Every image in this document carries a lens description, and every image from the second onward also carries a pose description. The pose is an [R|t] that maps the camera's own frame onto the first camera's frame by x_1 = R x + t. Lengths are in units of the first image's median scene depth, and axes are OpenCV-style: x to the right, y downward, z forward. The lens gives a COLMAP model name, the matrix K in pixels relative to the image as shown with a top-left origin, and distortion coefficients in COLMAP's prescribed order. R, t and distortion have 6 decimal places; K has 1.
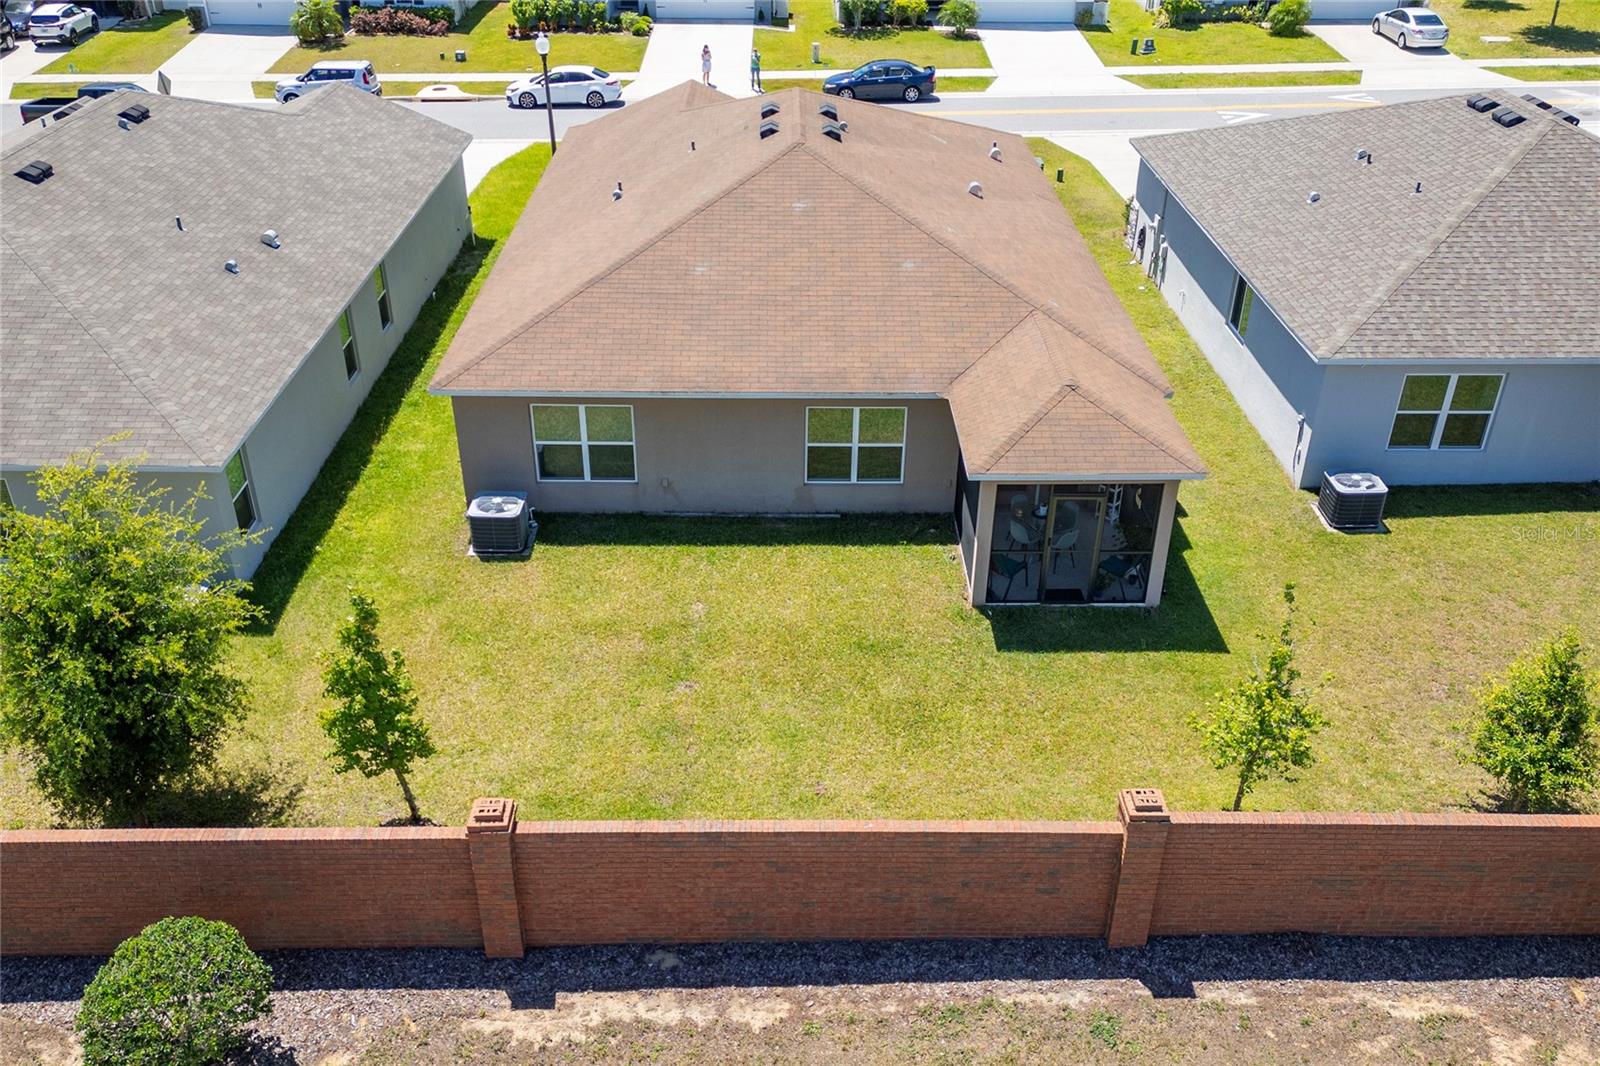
lens RADIAL K [[1335.7, 0, 708.0], [0, 1335.7, 530.5], [0, 0, 1]] dist [0.040116, -0.053224]
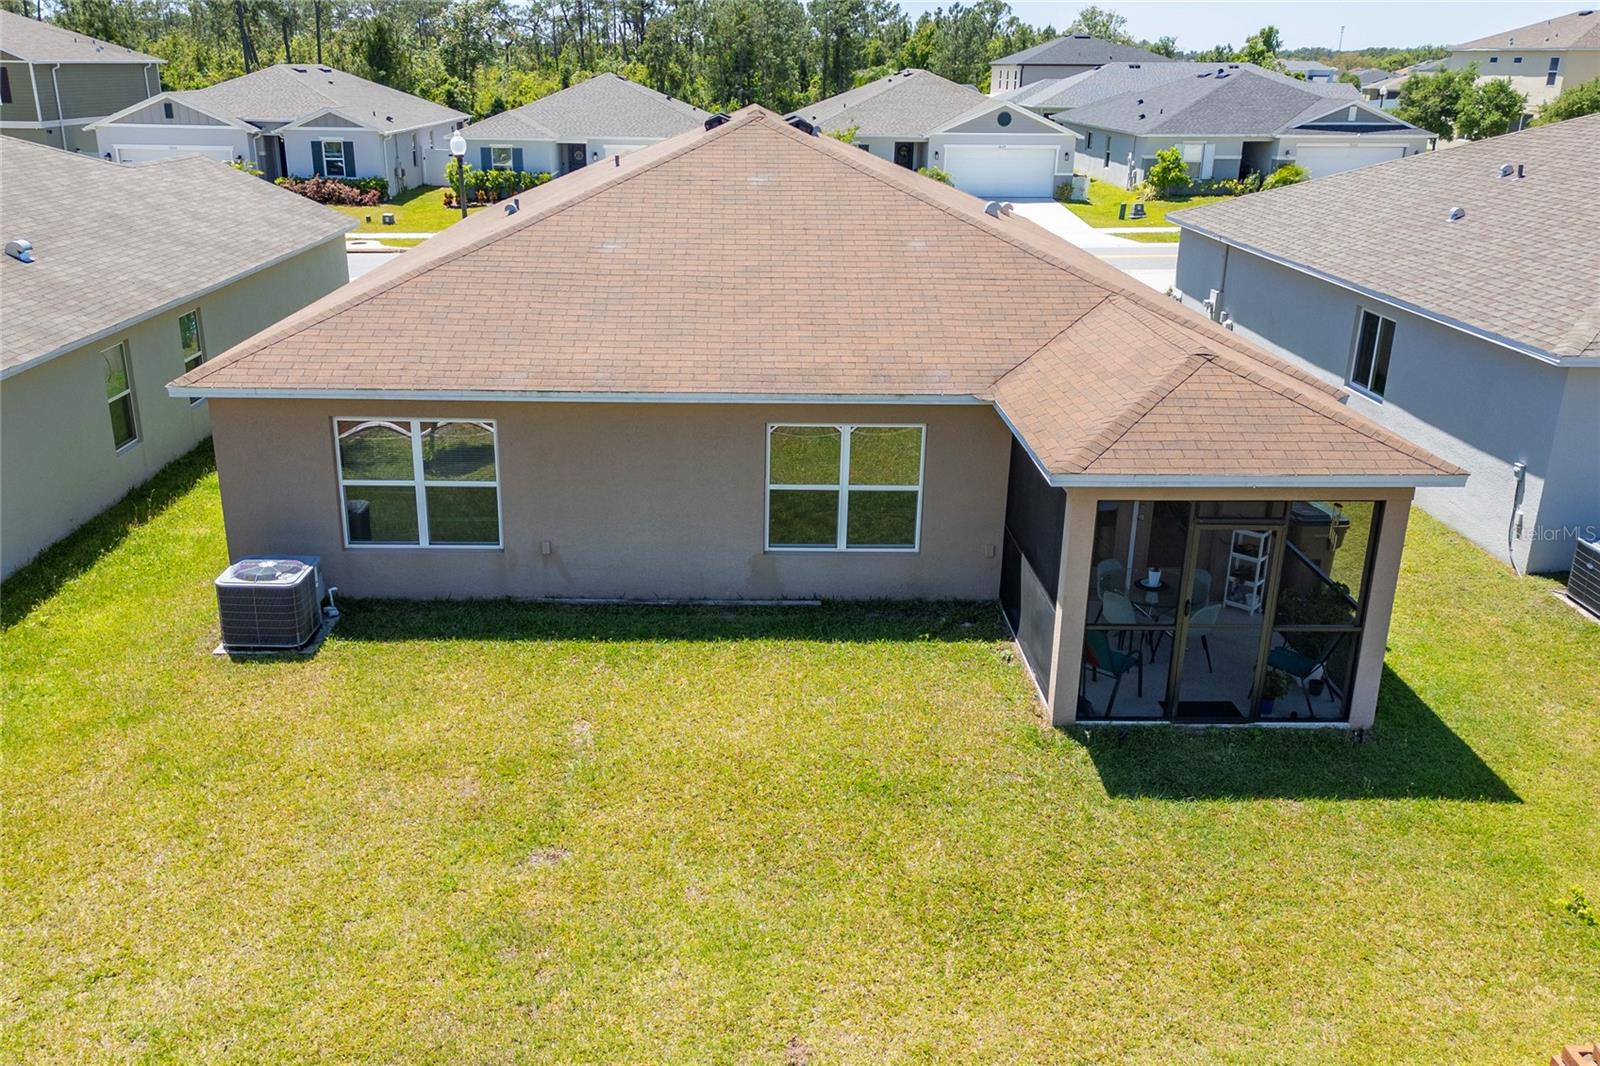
lens RADIAL K [[1335.7, 0, 708.0], [0, 1335.7, 530.5], [0, 0, 1]] dist [0.040116, -0.053224]
pose [[0.999459, 0.014594, 0.029480, 0.028083], [-0.008687, 0.981480, -0.191368, 0.082275], [-0.031727, 0.191008, 0.981076, 0.400083]]
